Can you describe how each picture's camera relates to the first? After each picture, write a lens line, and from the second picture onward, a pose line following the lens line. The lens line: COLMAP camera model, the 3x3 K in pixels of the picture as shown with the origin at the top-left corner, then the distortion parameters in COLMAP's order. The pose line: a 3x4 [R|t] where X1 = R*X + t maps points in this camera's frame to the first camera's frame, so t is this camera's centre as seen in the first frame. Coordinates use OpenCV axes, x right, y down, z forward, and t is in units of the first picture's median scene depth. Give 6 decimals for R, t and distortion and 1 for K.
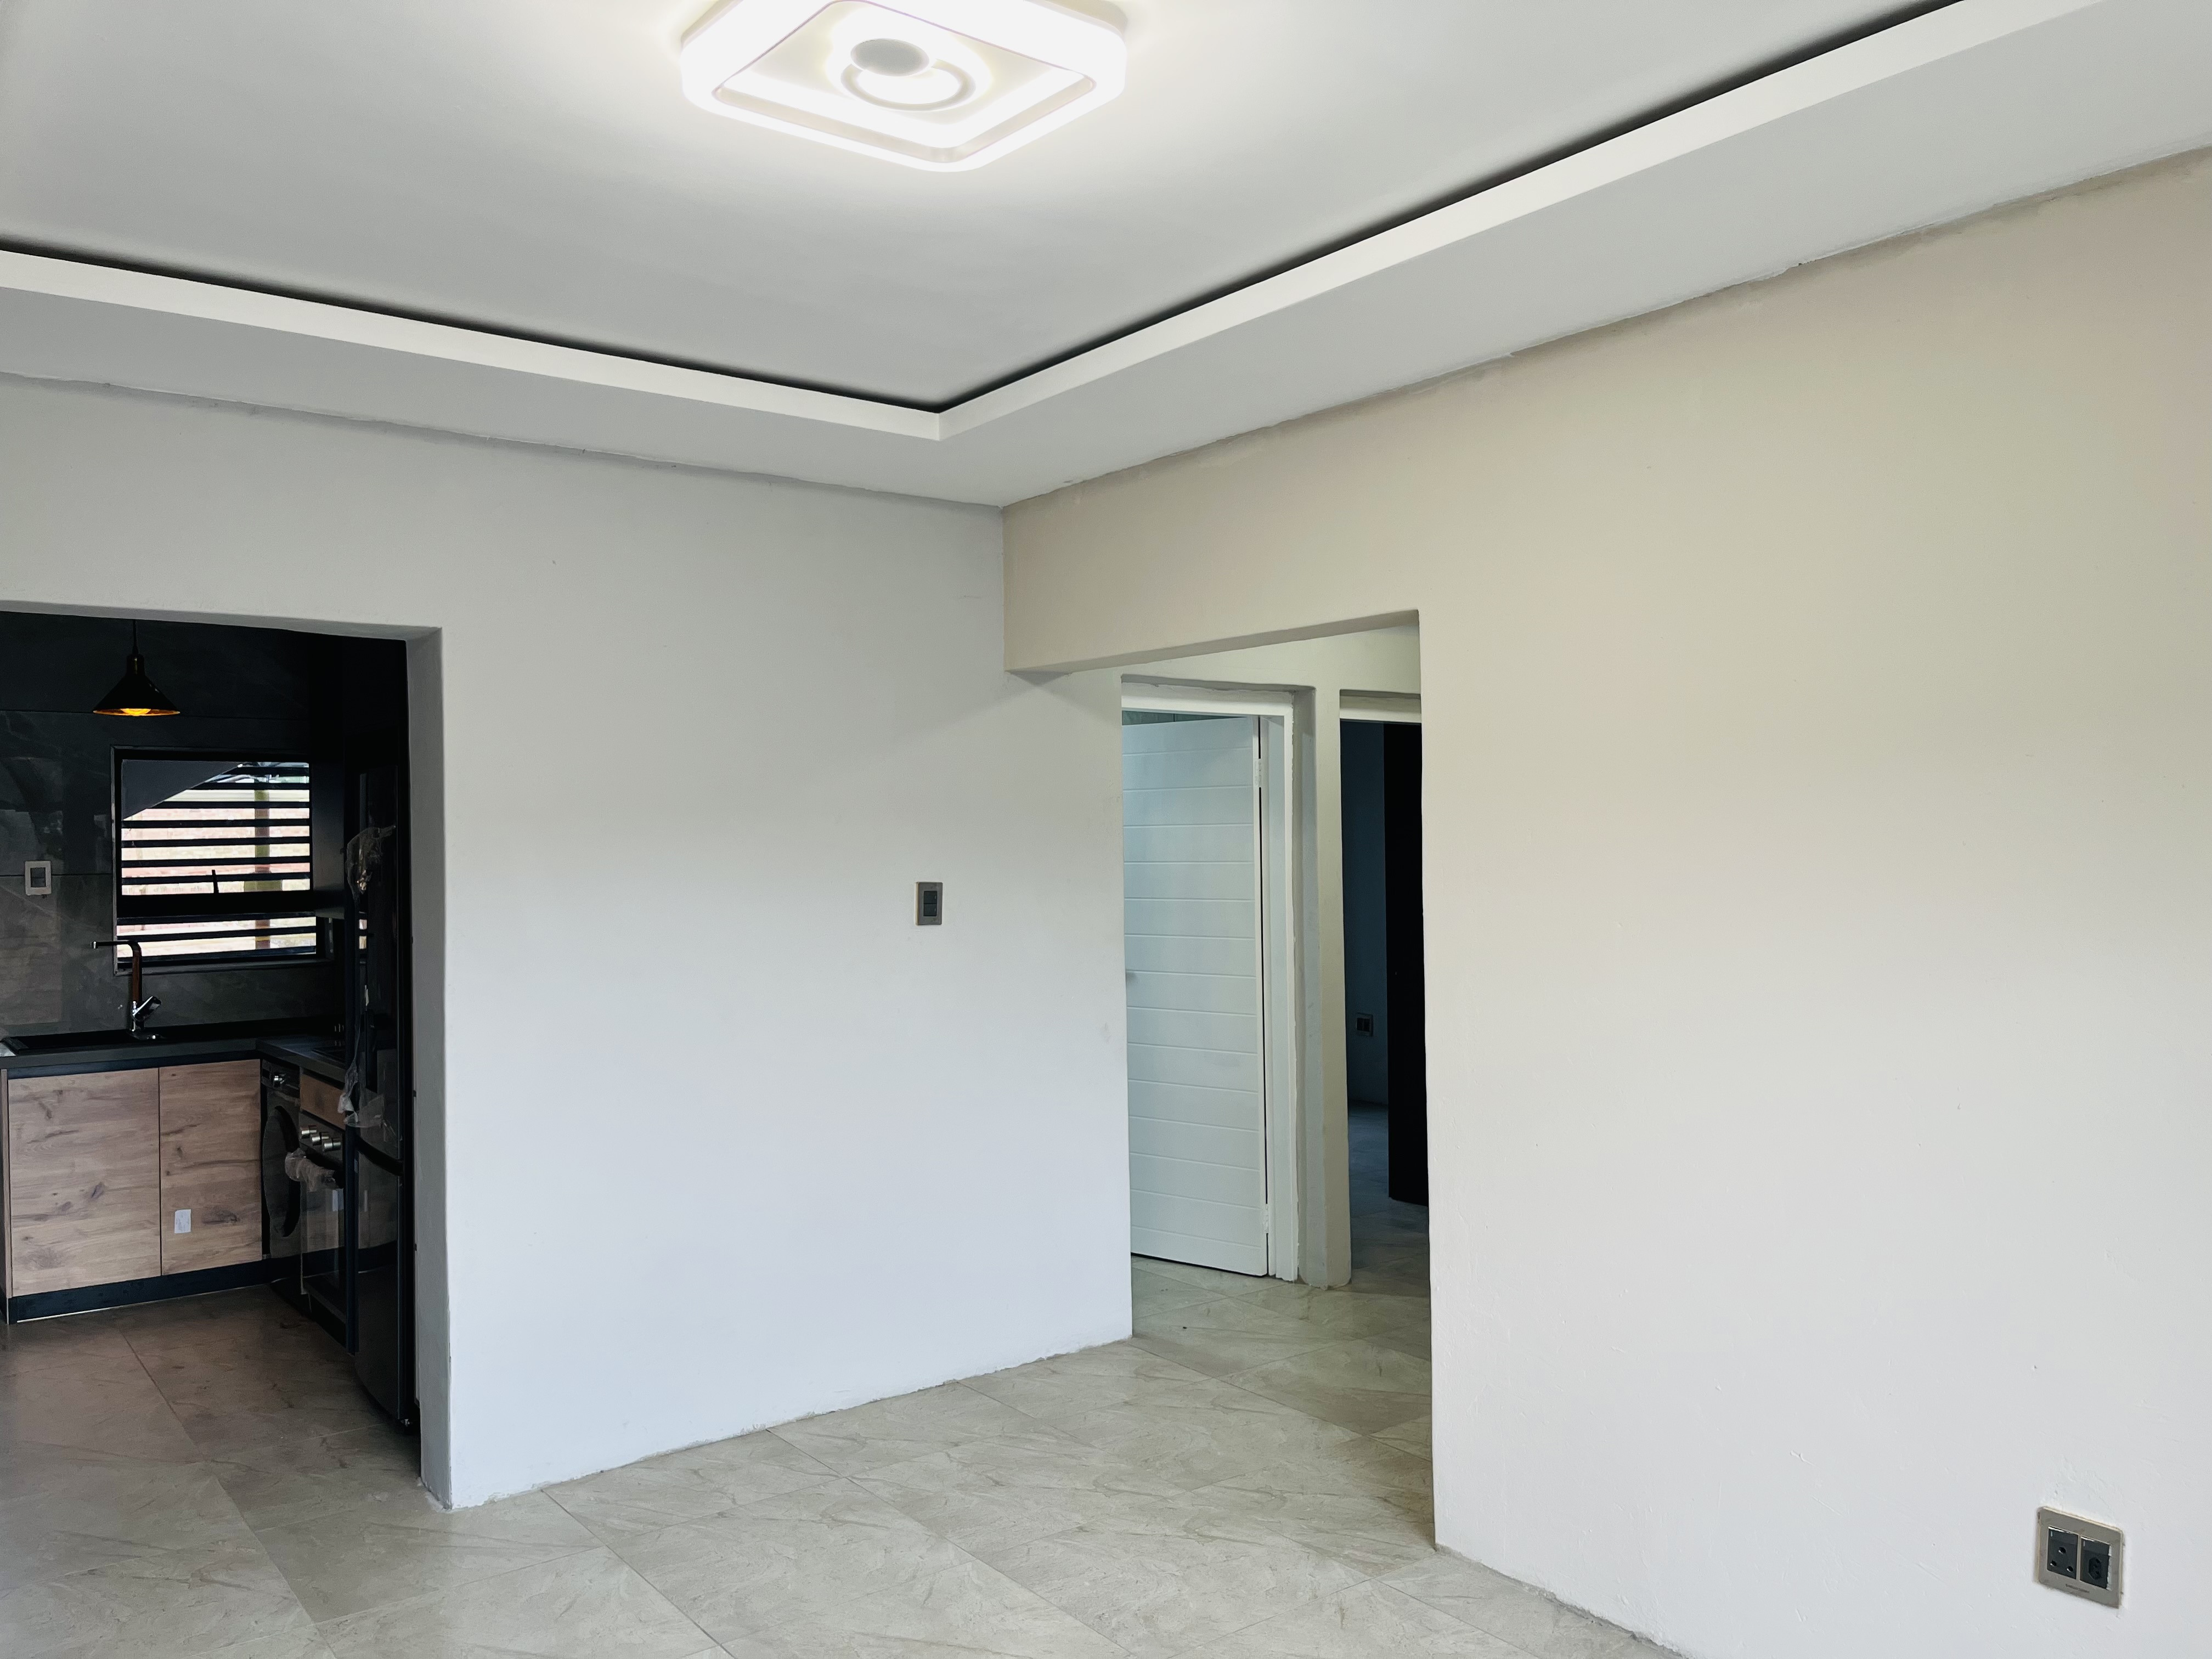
lens RADIAL K [[1698.2, 0, 1086.8], [0, 1698.2, 823.0], [0, 0, 1]] dist [0.008303, -0.028108]
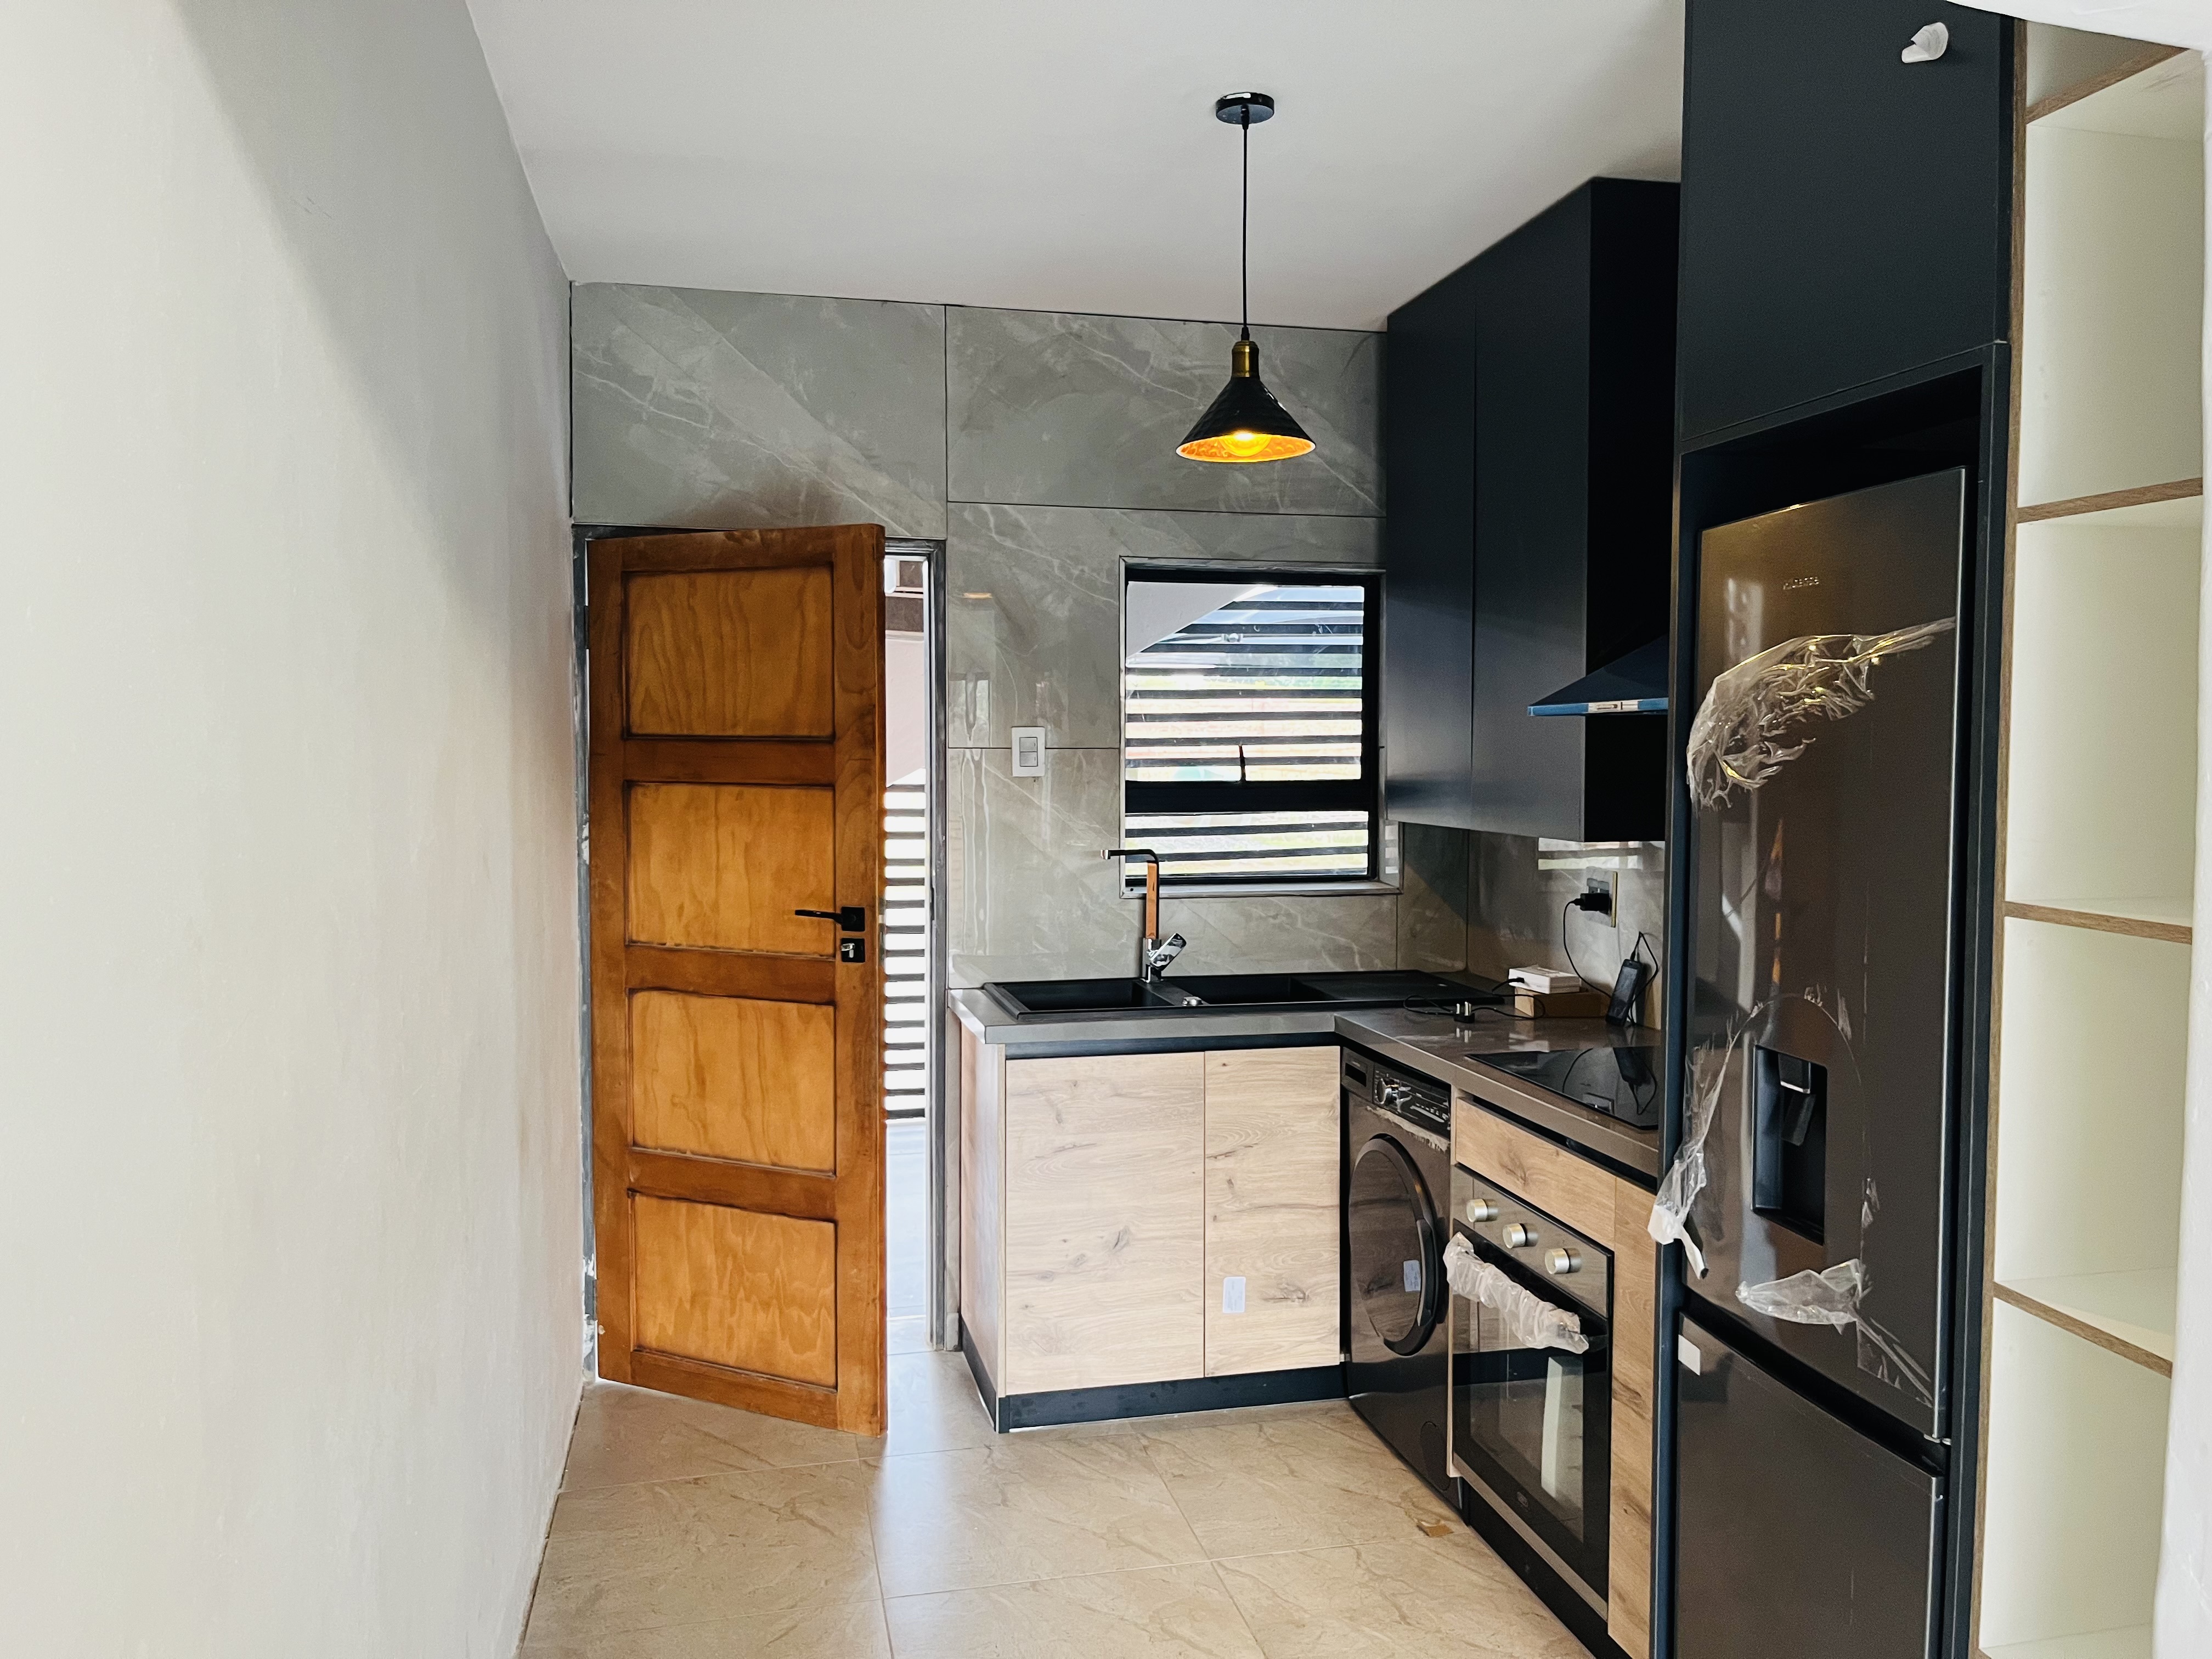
lens RADIAL K [[1698.2, 0, 1110.0], [0, 1698.2, 825.1], [0, 0, 1]] dist [0.008303, -0.028108]
pose [[0.906710, 0.040452, -0.419810, -0.317656], [-0.017346, 0.998124, 0.058714, 0.022723], [0.421397, -0.045954, 0.905711, 0.416321]]
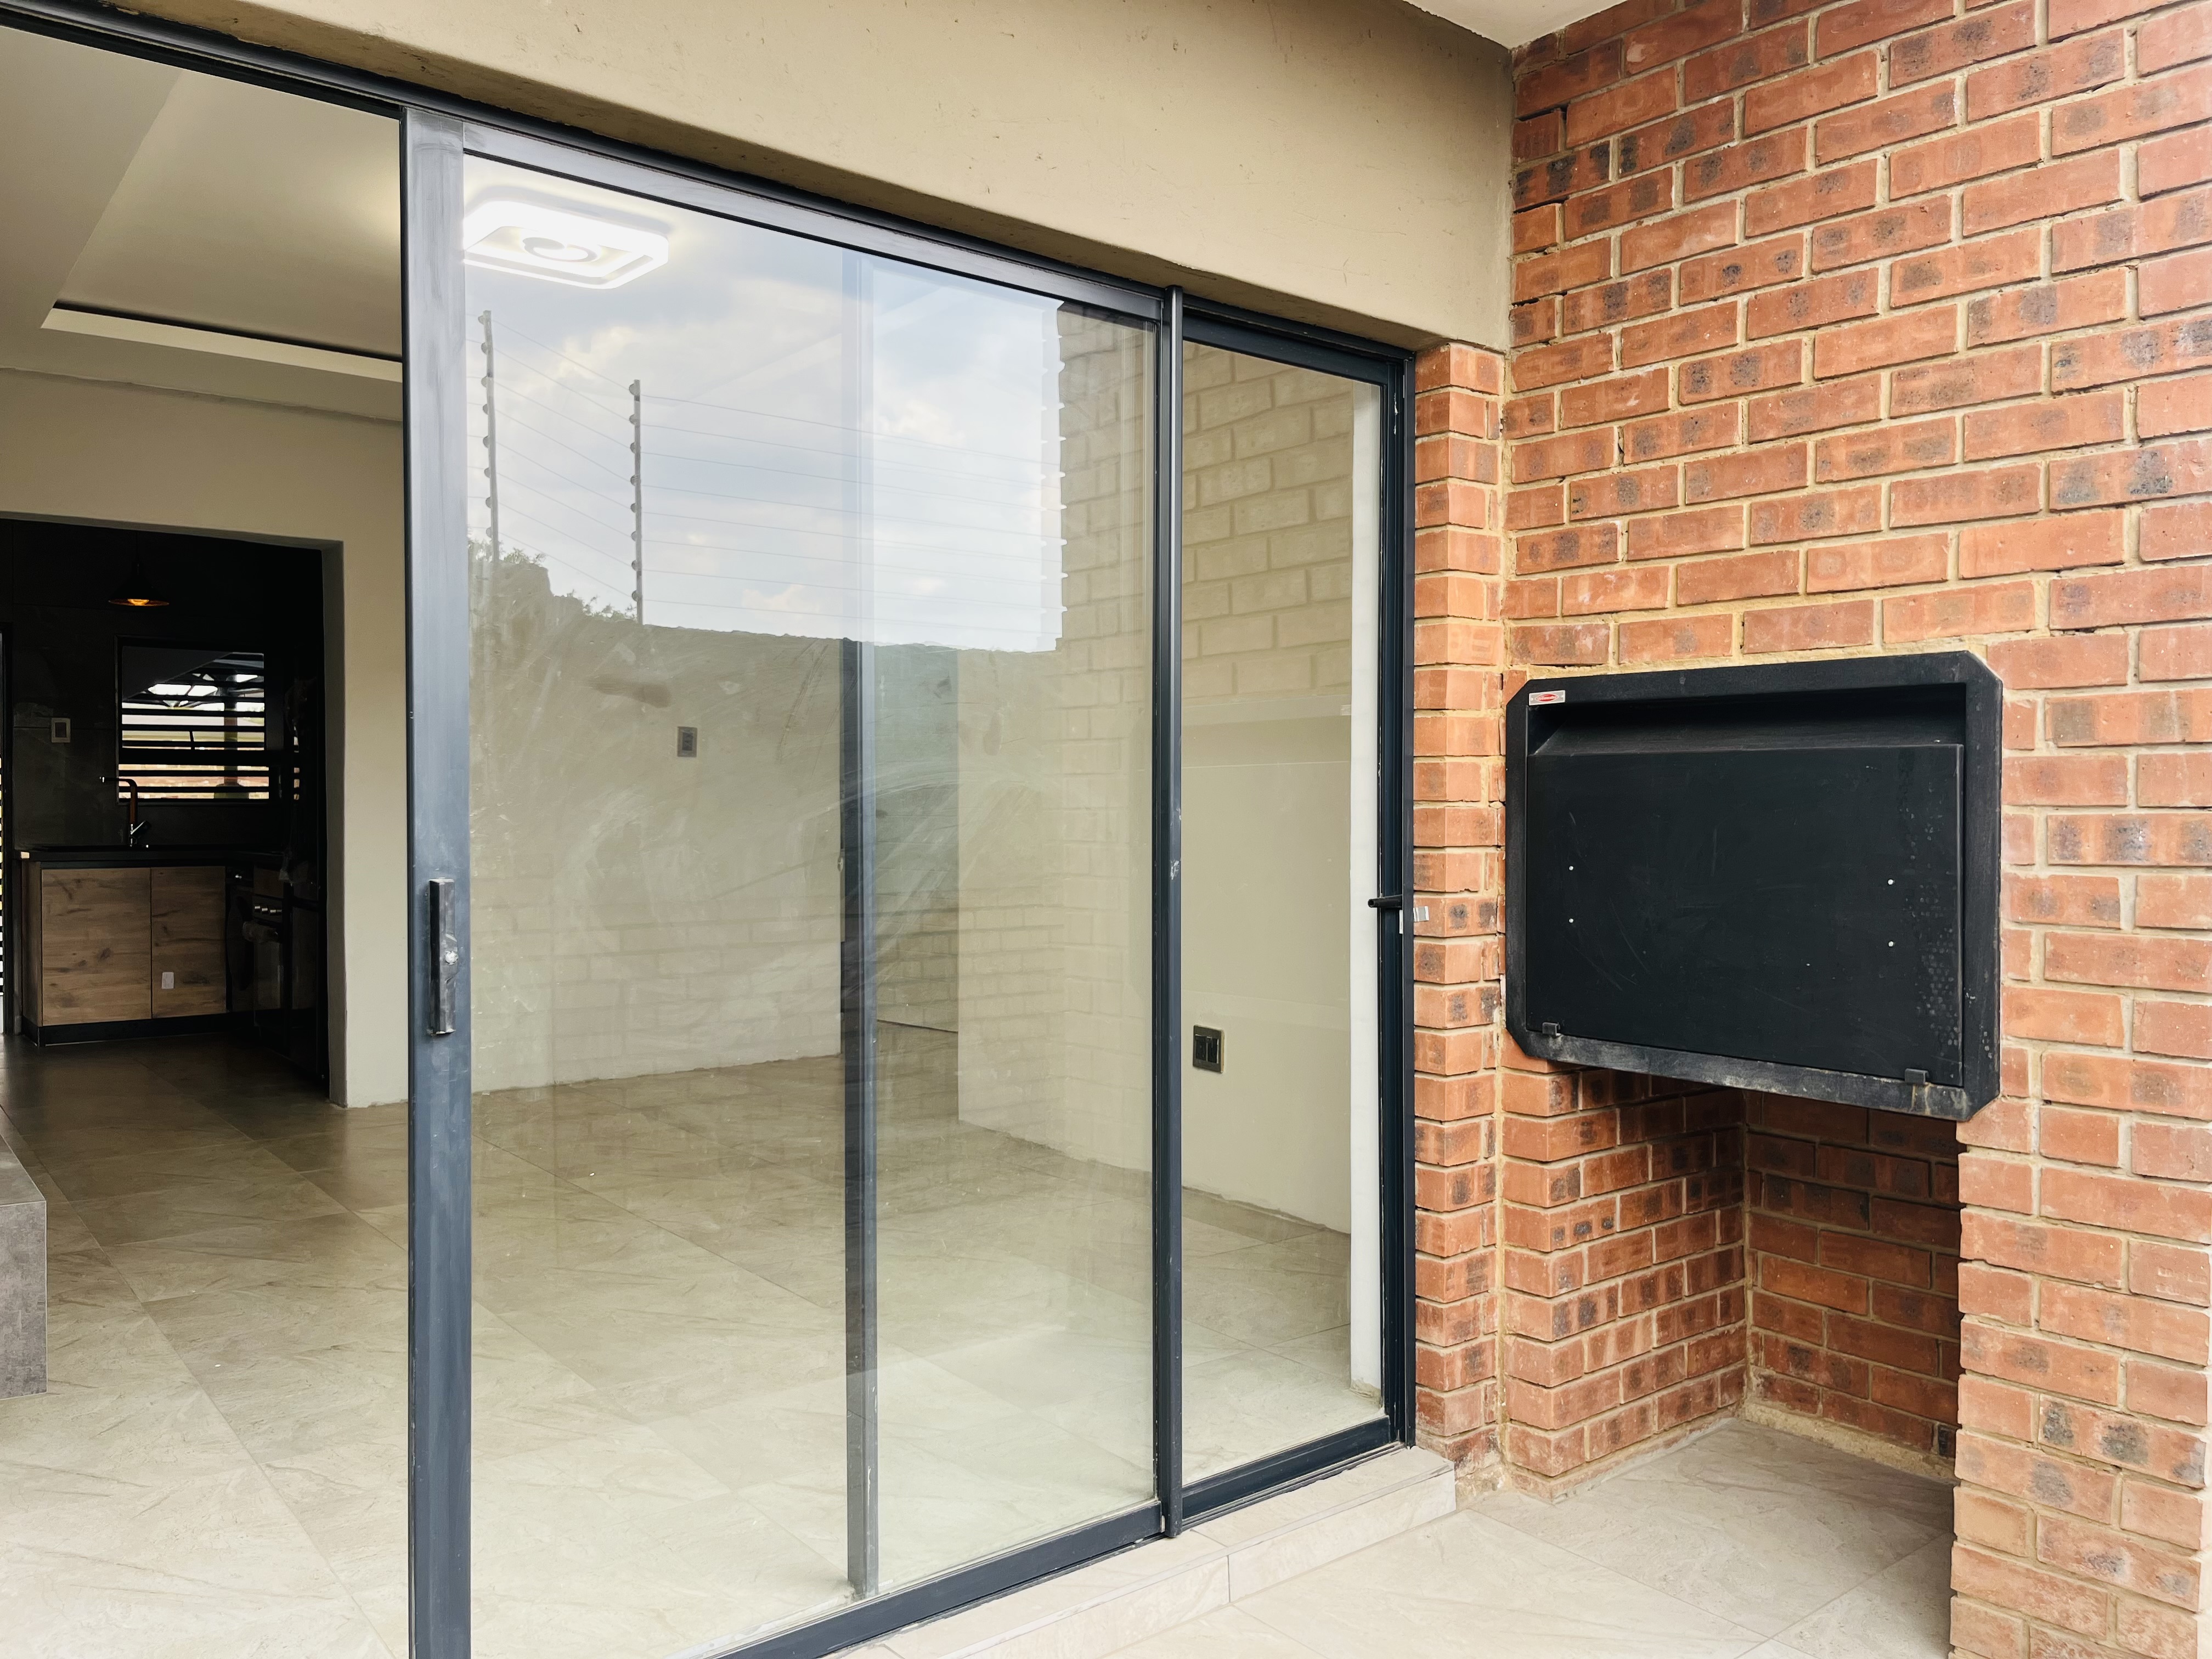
lens RADIAL K [[1698.2, 0, 1124.8], [0, 1698.2, 838.4], [0, 0, 1]] dist [0.008303, -0.028108]
pose [[0.999354, 0.016810, 0.031775, 0.198938], [-0.017608, 0.999532, 0.025017, 0.072252], [-0.031339, -0.025560, 0.999182, -0.399884]]
